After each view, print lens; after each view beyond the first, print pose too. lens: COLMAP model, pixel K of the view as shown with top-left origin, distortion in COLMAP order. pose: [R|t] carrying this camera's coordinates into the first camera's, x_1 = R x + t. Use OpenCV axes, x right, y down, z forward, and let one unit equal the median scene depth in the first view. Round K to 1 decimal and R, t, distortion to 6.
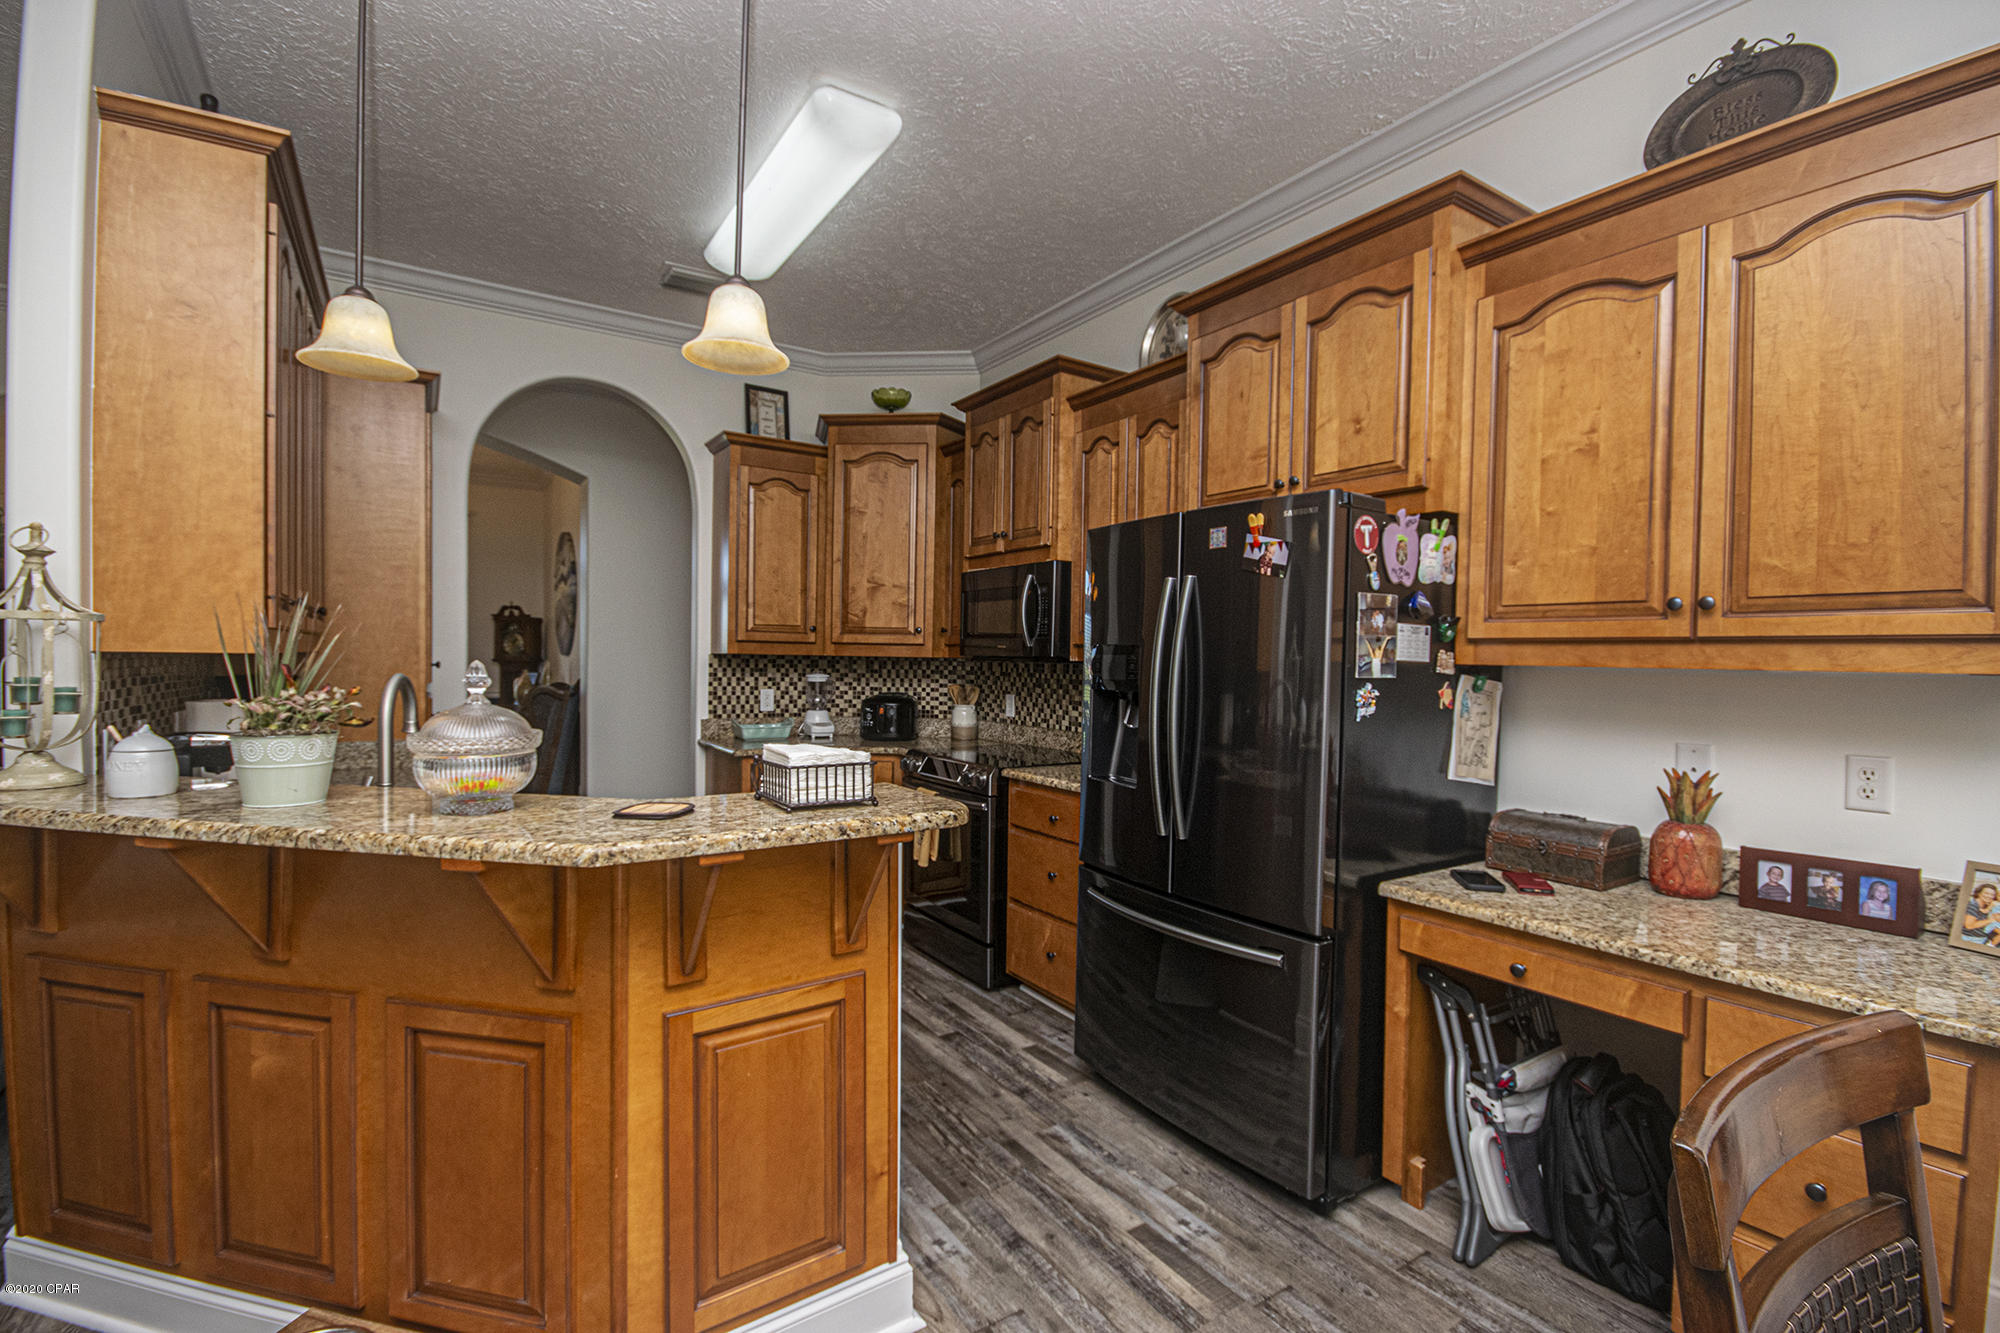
lens RADIAL K [[875.8, 0, 1007.0], [0, 875.8, 670.7], [0, 0, 1]] dist [-0.004678, -0.002189]
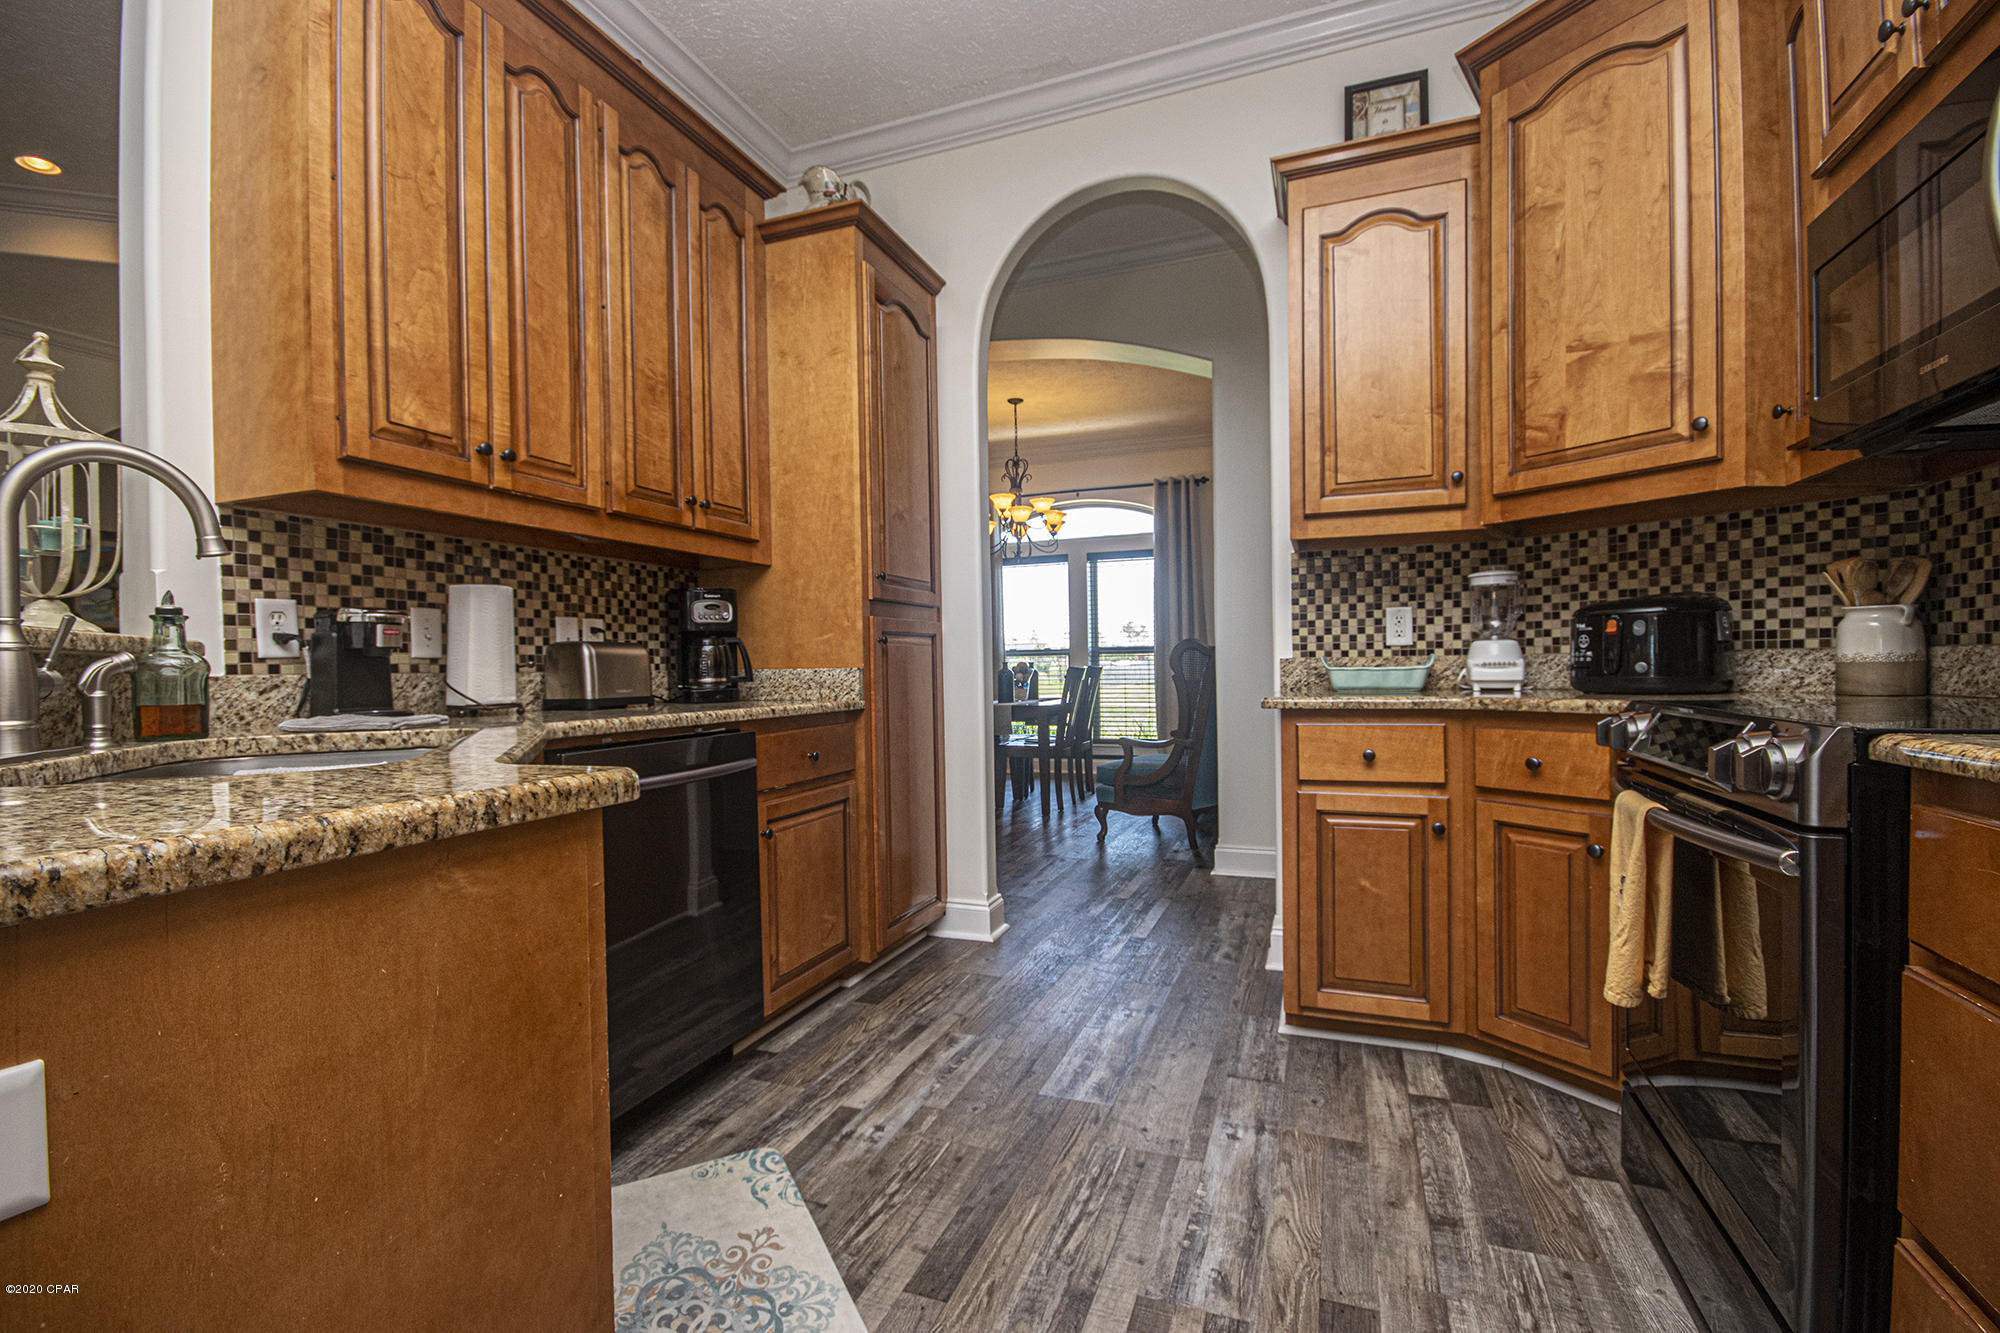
lens RADIAL K [[875.8, 0, 1000.1], [0, 875.8, 682.6], [0, 0, 1]] dist [-0.004678, -0.002189]
pose [[0.572013, -0.010761, -0.820174, 0.046683], [0.013393, 0.999903, -0.003779, 0.072826], [0.820135, -0.008823, 0.572102, 0.485385]]
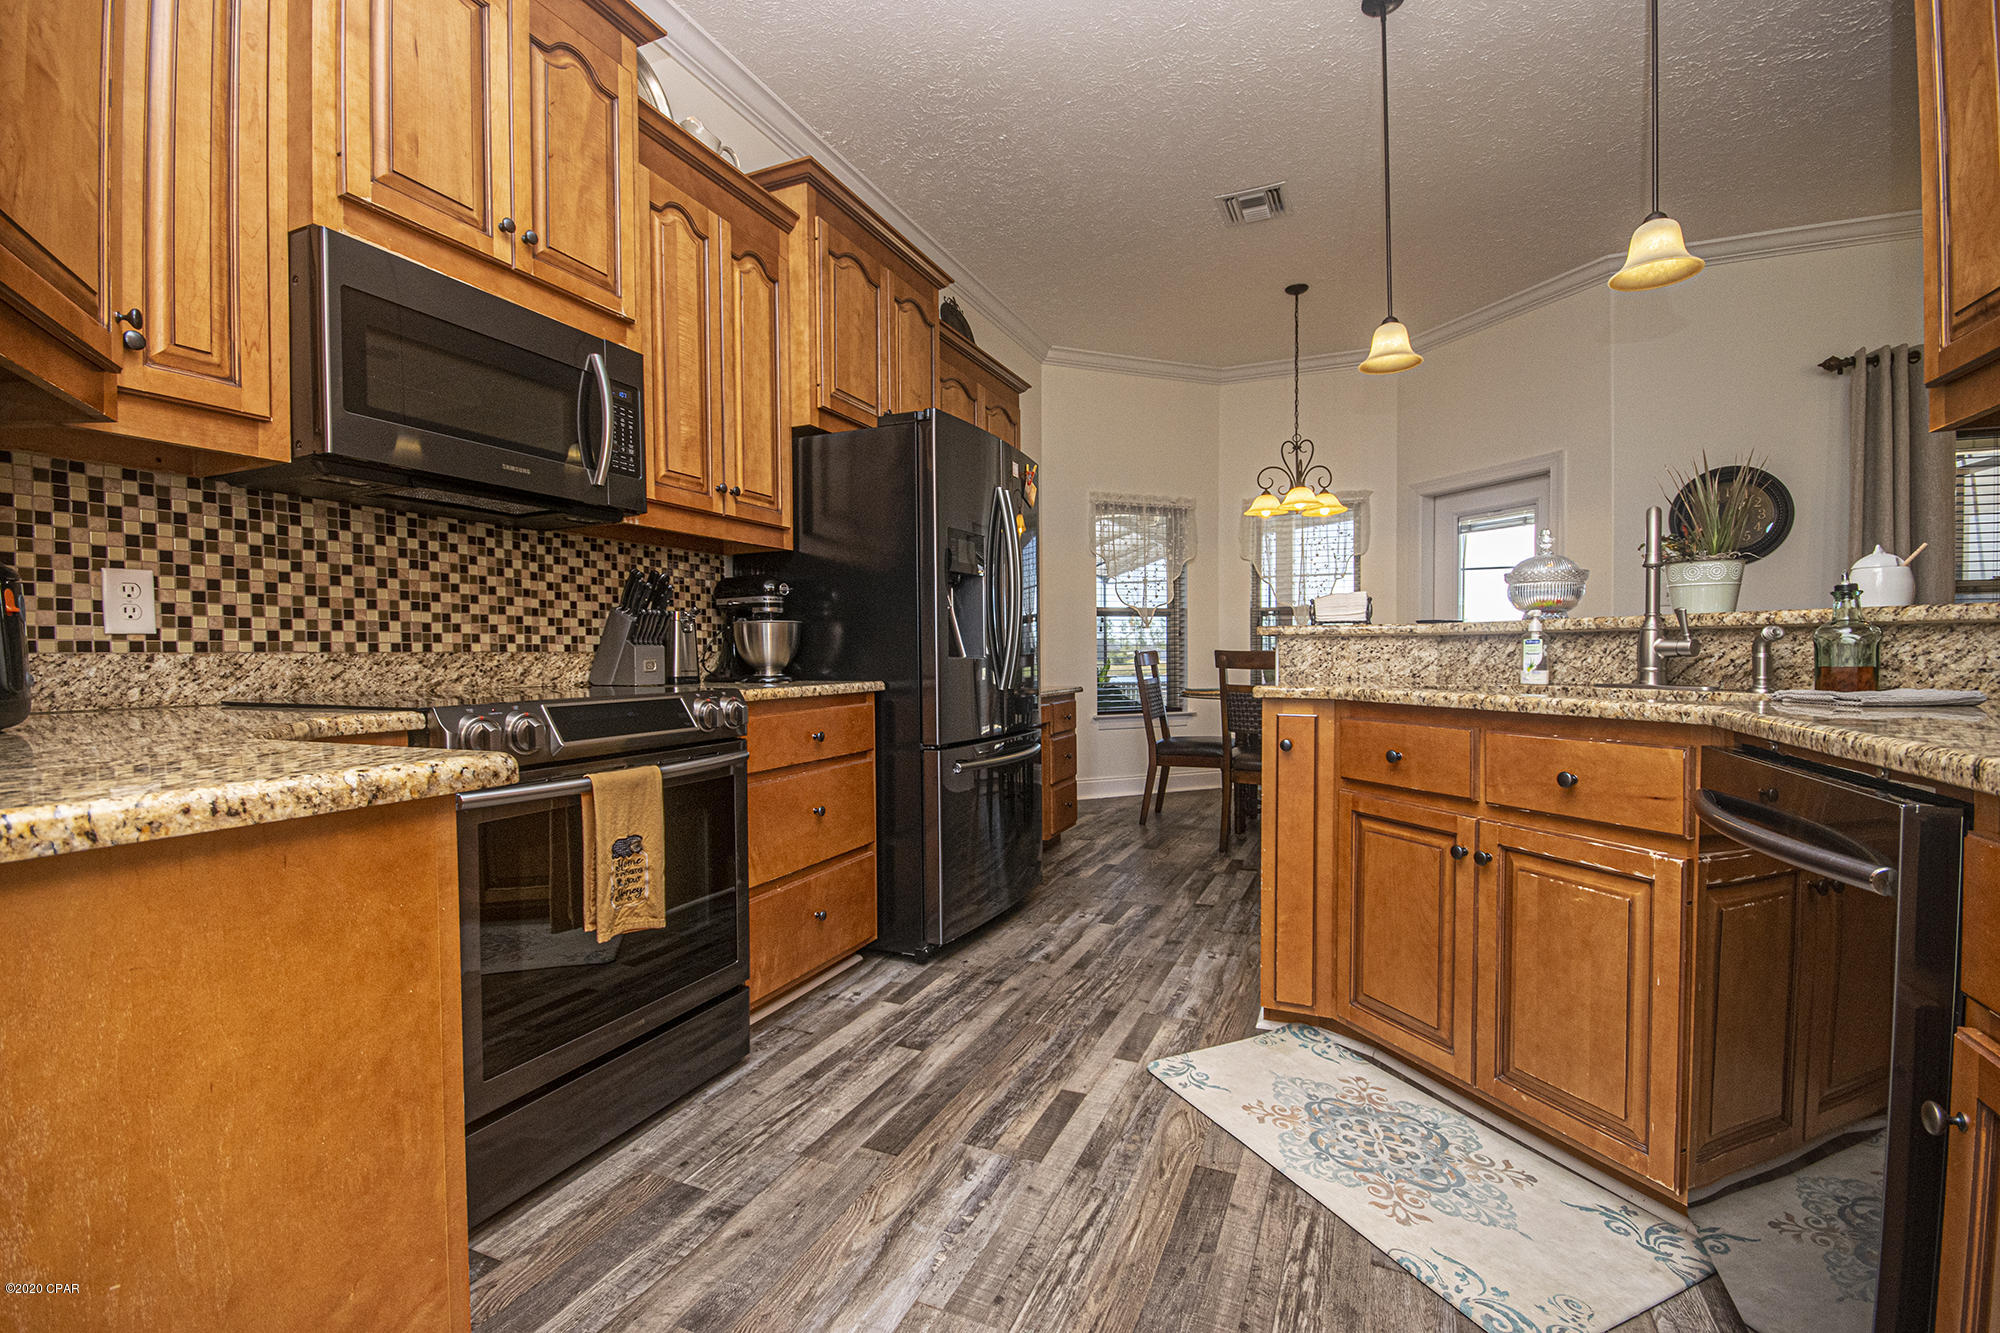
lens RADIAL K [[875.8, 0, 1000.2], [0, 875.8, 665.0], [0, 0, 1]] dist [-0.004678, -0.002189]
pose [[-0.530226, -0.024099, 0.847514, -0.482548], [0.013573, 0.999227, 0.036905, 0.057503], [-0.847747, 0.031071, -0.529489, 0.904332]]
